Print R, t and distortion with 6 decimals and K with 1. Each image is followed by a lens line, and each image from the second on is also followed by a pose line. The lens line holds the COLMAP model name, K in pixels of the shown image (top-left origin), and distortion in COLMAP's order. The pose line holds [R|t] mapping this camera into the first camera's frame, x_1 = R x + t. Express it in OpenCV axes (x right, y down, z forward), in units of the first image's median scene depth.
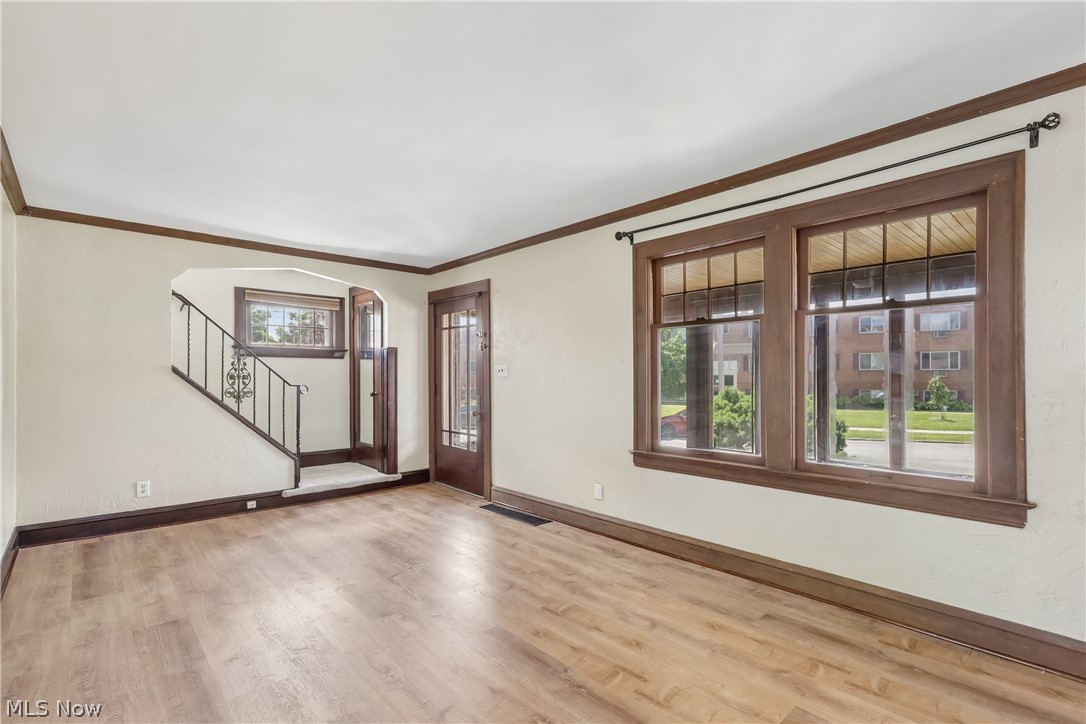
lens RADIAL K [[509.4, 0, 536.6], [0, 509.4, 369.2], [0, 0, 1]] dist [-0.000390, 0.002272]
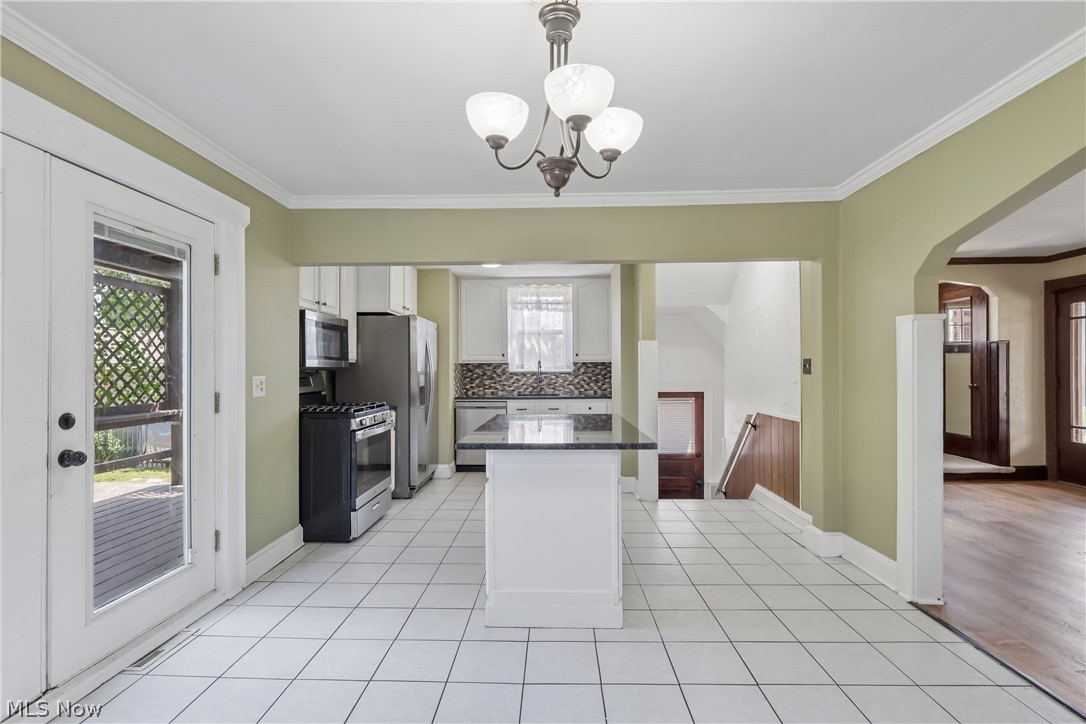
lens RADIAL K [[509.4, 0, 539.7], [0, 509.4, 370.3], [0, 0, 1]] dist [-0.000390, 0.002272]
pose [[0.725010, -0.004578, -0.688723, -0.361052], [0.014750, 0.999852, 0.008881, -0.009542], [0.688580, -0.016598, 0.724970, -0.516502]]
